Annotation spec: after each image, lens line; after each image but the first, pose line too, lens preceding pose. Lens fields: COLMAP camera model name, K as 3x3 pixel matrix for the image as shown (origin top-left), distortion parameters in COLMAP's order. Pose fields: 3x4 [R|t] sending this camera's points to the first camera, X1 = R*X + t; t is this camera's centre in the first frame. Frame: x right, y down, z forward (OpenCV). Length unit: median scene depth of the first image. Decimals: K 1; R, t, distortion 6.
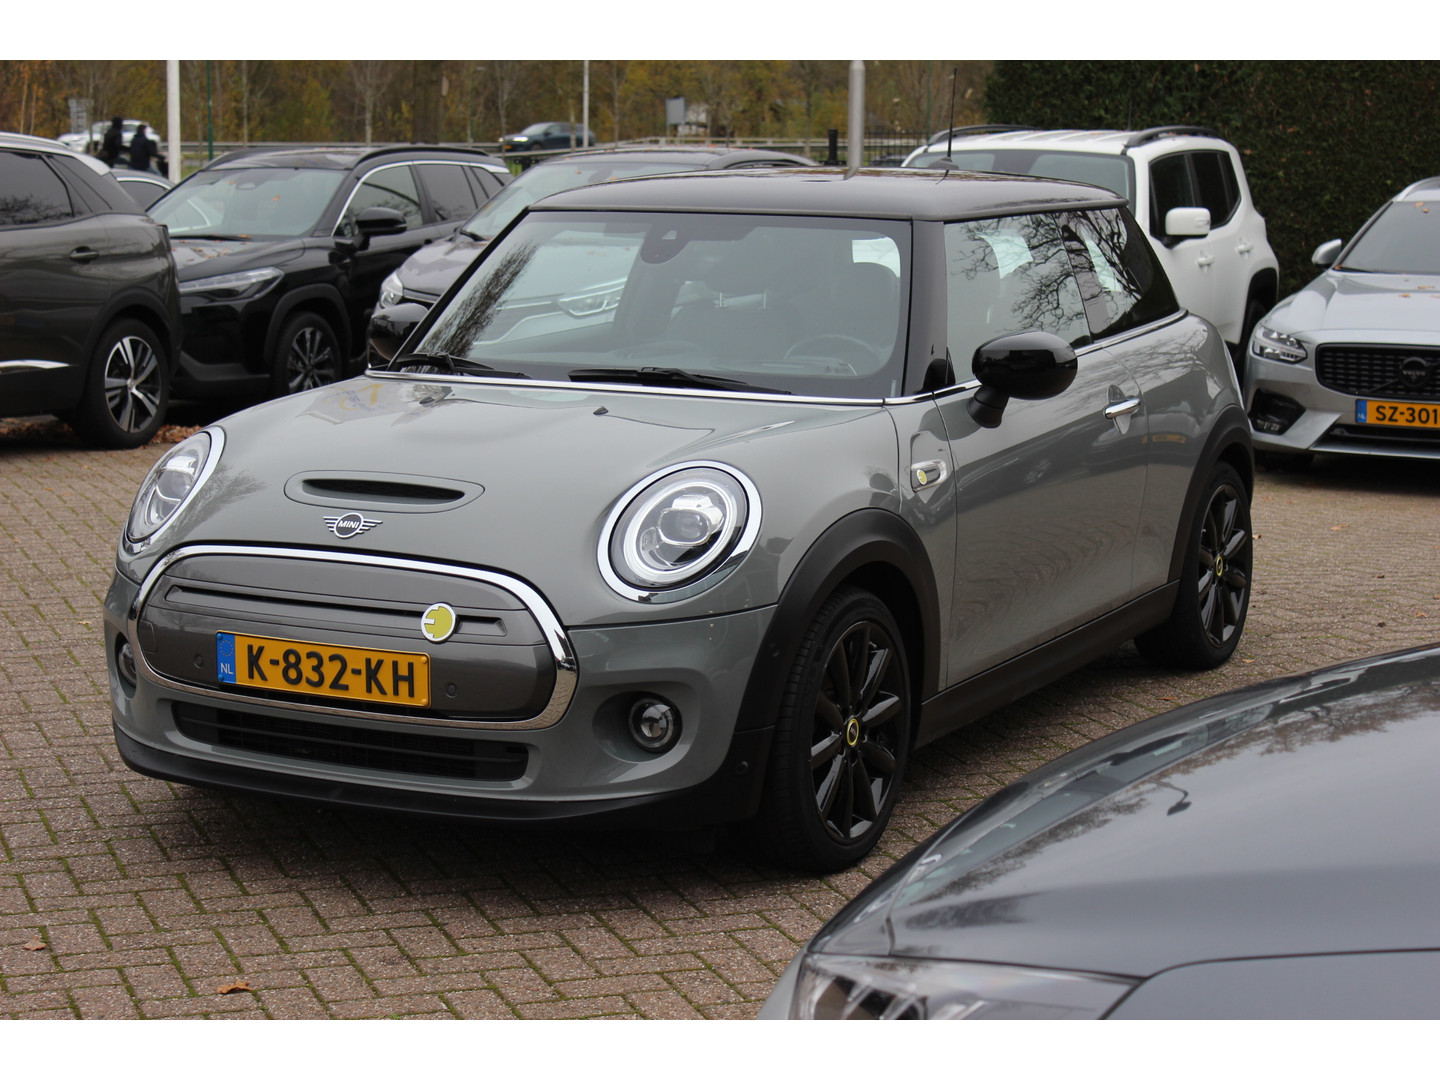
lens RADIAL K [[2859.9, 0, 720.7], [0, 2859.9, 540.9], [0, 0, 1]] dist [0.026901, 0.000000]
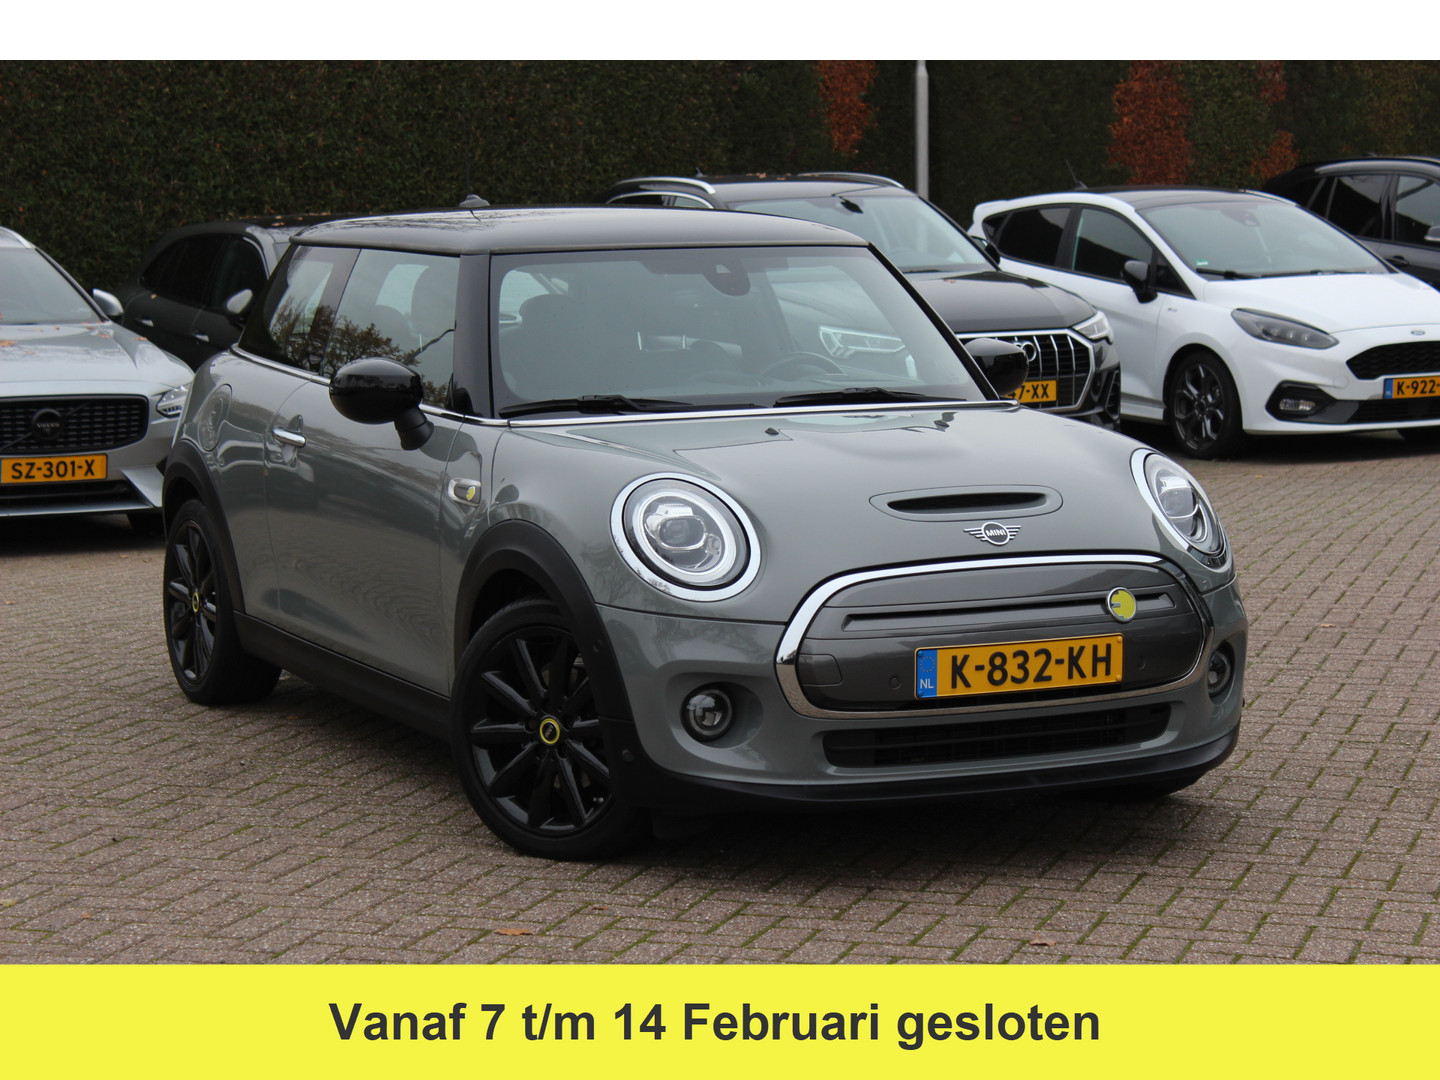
lens RADIAL K [[3513.7, 0, 720.6], [0, 3513.7, 540.4], [0, 0, 1]] dist [-0.006004, 0.000000]
pose [[0.596000, -0.097996, 0.796982, -0.387195], [0.128416, 0.991383, 0.025867, -0.015657], [-0.792649, 0.086929, 0.603449, 0.088949]]
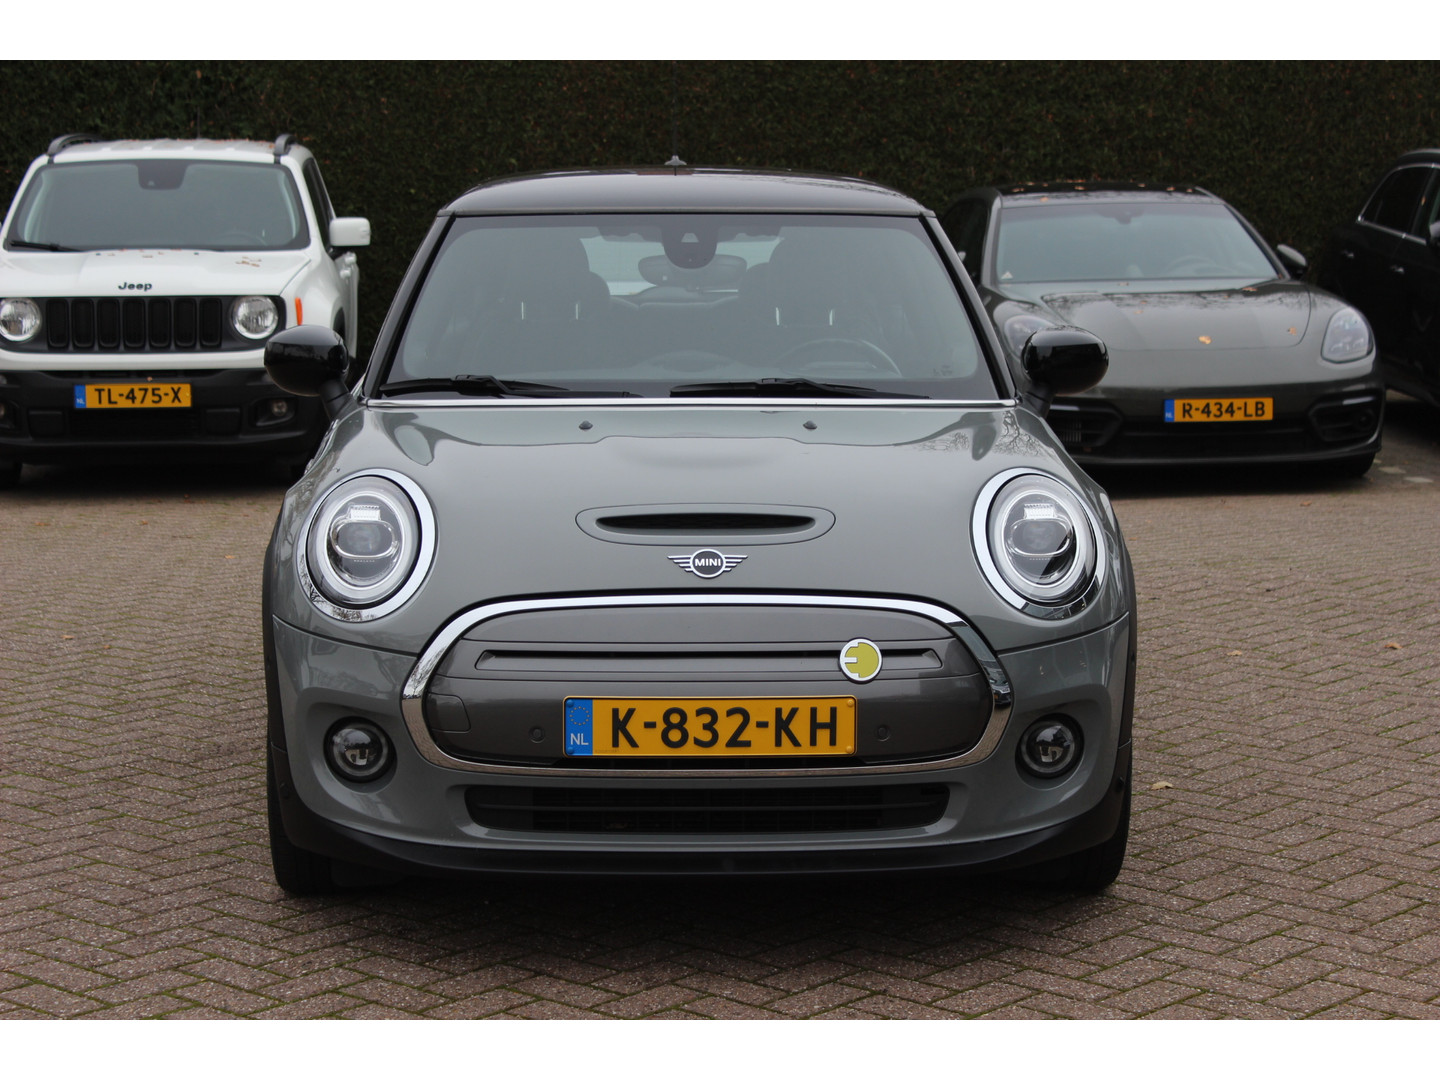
lens RADIAL K [[2952.2, 0, 718.2], [0, 2952.2, 536.9], [0, 0, 1]] dist [0.018507, 0.000000]
pose [[0.871722, -0.071153, 0.484807, -0.178004], [0.076772, 0.997014, 0.008285, -0.006545], [-0.483949, 0.029997, 0.874582, 0.060739]]
